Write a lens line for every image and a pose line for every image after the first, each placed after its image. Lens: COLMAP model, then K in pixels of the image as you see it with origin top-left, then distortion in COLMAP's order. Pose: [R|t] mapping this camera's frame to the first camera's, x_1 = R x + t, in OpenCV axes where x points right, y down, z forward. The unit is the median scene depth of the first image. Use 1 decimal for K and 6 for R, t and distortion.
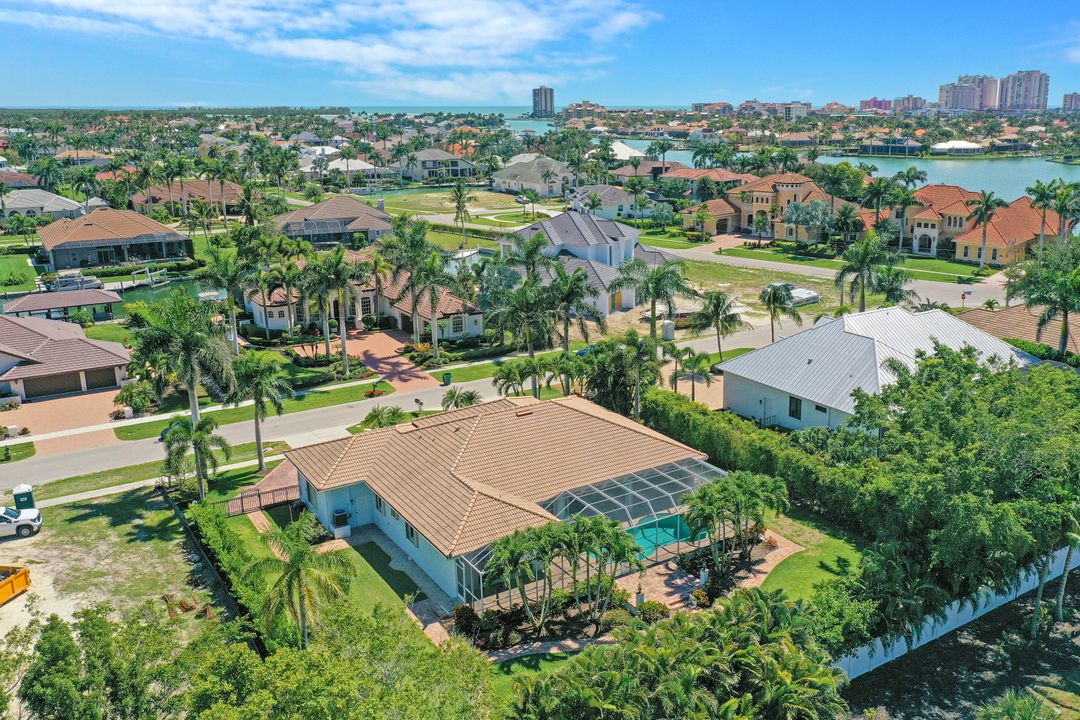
lens RADIAL K [[920.1, 0, 570.2], [0, 920.1, 343.8], [0, 0, 1]] dist [-0.011464, -0.003209]
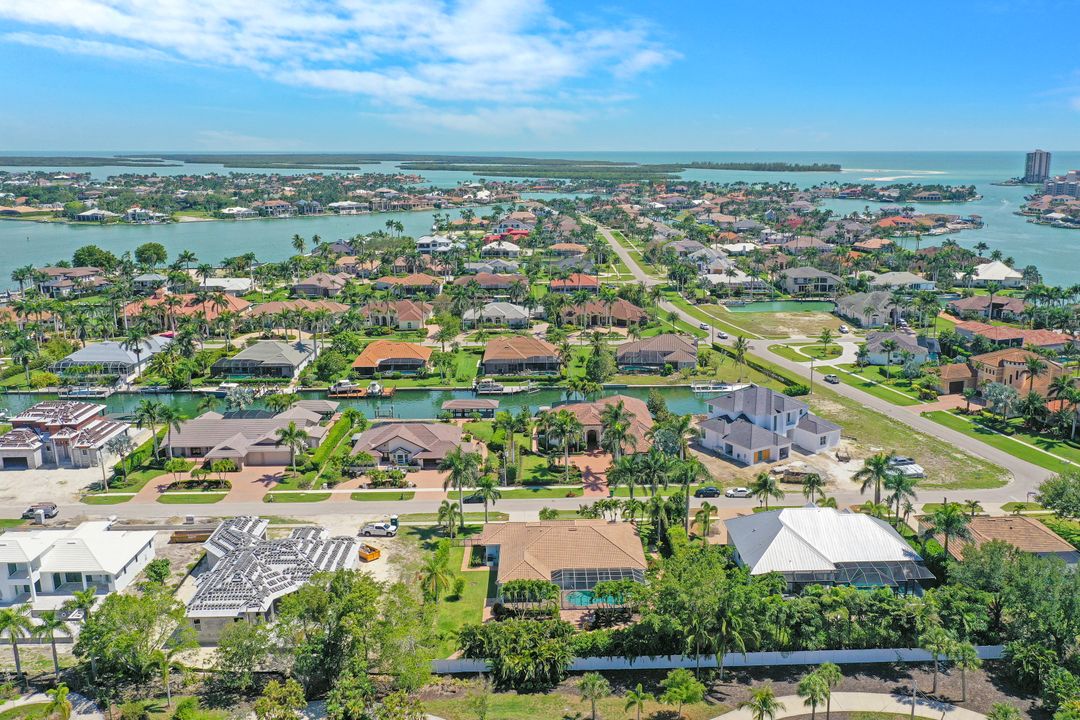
lens RADIAL K [[874.4, 0, 556.9], [0, 874.4, 358.6], [0, 0, 1]] dist [-0.004308, -0.006521]
pose [[0.854018, 0.113990, -0.507603, 0.643017], [-0.126478, 0.991919, 0.009957, -0.238797], [0.504636, 0.055697, 0.861534, -0.581111]]
